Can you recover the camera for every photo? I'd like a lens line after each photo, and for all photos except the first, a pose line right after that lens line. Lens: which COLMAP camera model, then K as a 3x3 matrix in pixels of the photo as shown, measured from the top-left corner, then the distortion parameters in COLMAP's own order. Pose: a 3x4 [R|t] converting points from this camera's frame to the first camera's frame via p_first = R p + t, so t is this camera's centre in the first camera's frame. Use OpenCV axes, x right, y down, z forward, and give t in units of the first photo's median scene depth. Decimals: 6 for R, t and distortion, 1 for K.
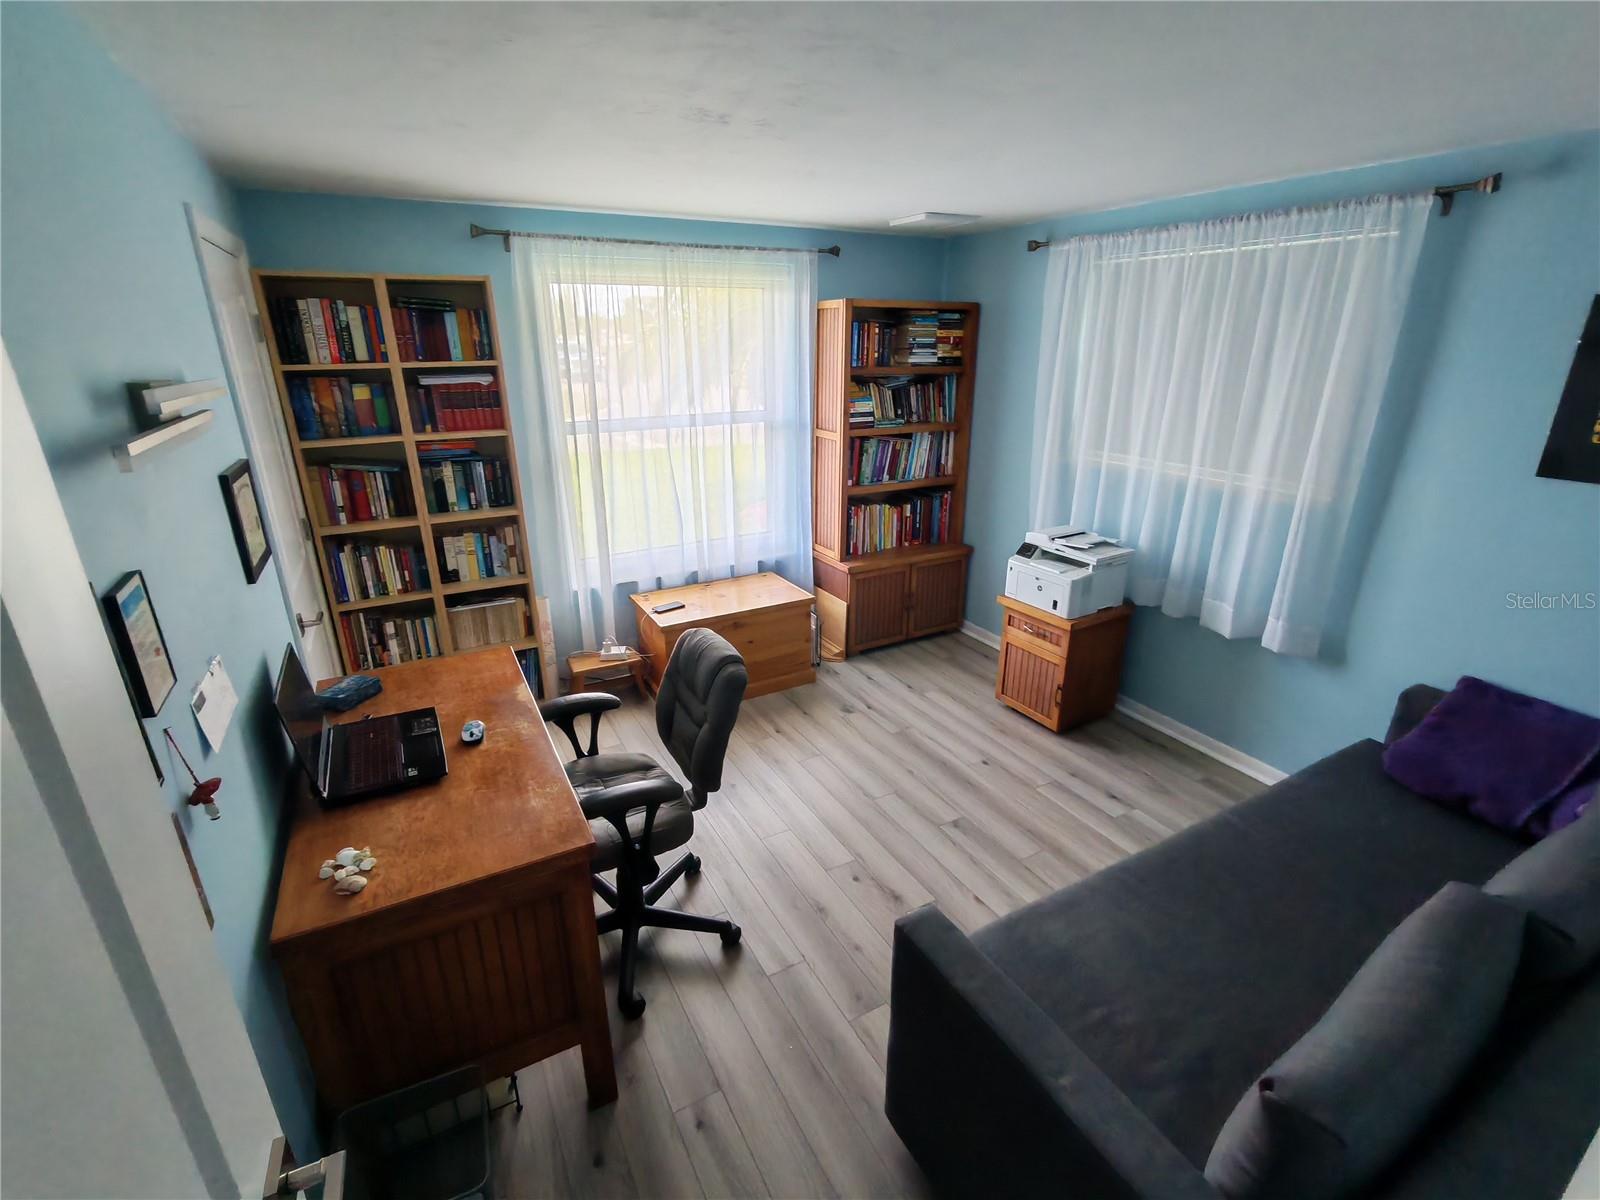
lens RADIAL K [[733.2, 0, 800.2], [0, 733.2, 604.2], [0, 0, 1]] dist [-0.003109, -0.000433]
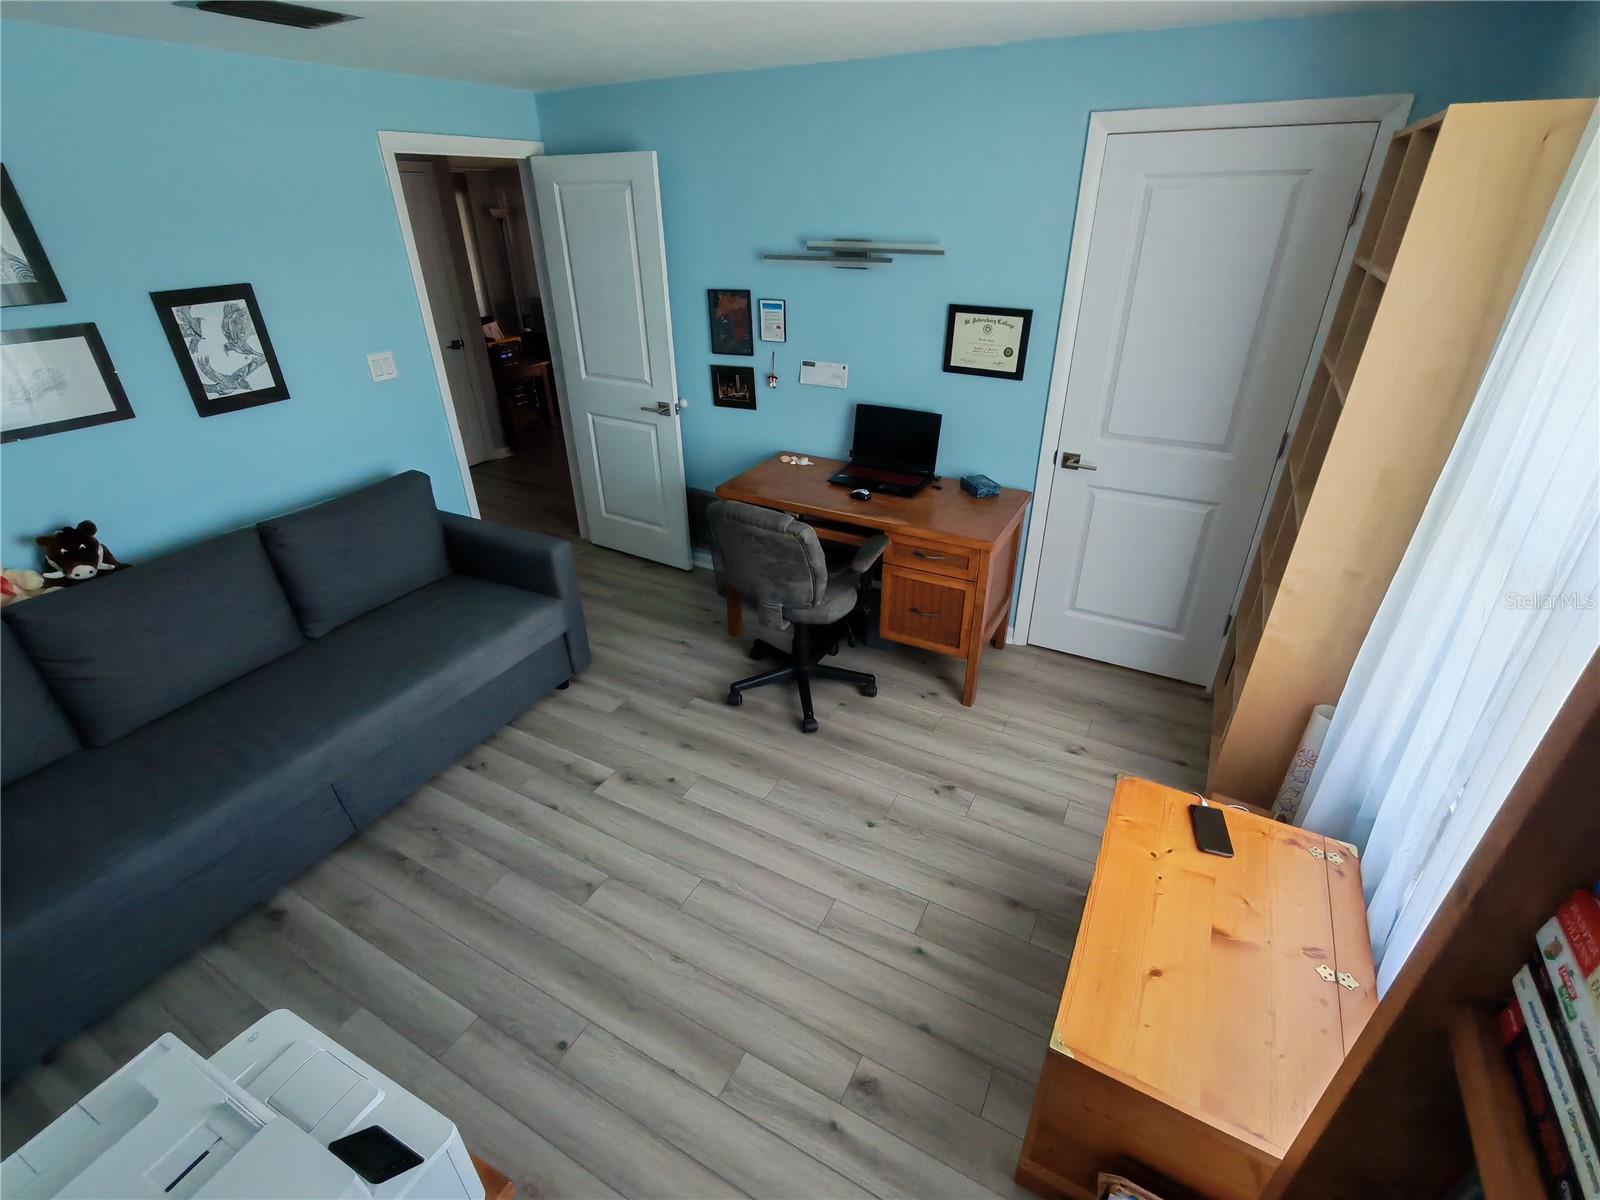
lens RADIAL K [[733.2, 0, 805.6], [0, 733.2, 599.3], [0, 0, 1]] dist [-0.003109, -0.000433]
pose [[-0.839762, 0.272811, -0.469440, 0.268670], [-0.168421, 0.691071, 0.702891, -0.458589], [0.516172, 0.669324, -0.534388, 1.182132]]
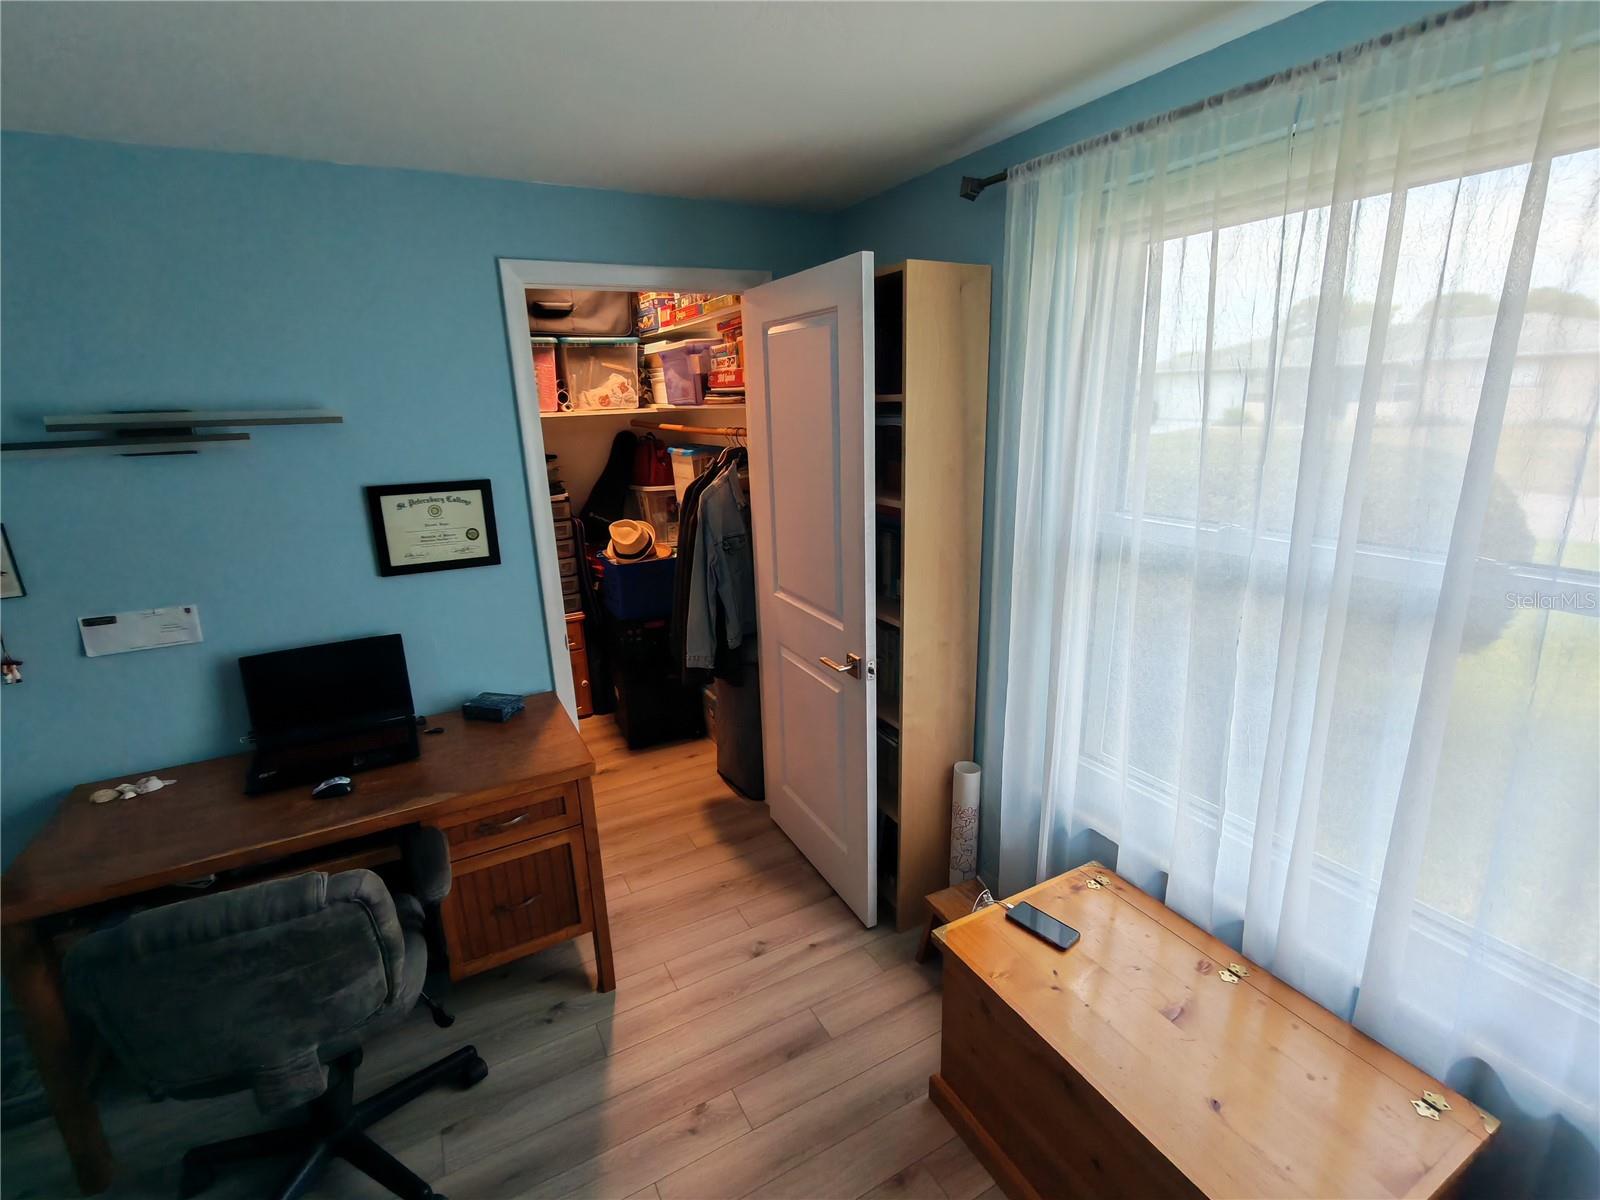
lens RADIAL K [[733.2, 0, 803.8], [0, 733.2, 599.9], [0, 0, 1]] dist [-0.003109, -0.000433]
pose [[0.000132, 0.279173, -0.960241, 0.239319], [-0.307365, 0.913768, 0.265620, -0.303341], [0.951592, 0.295110, 0.085929, 0.887453]]
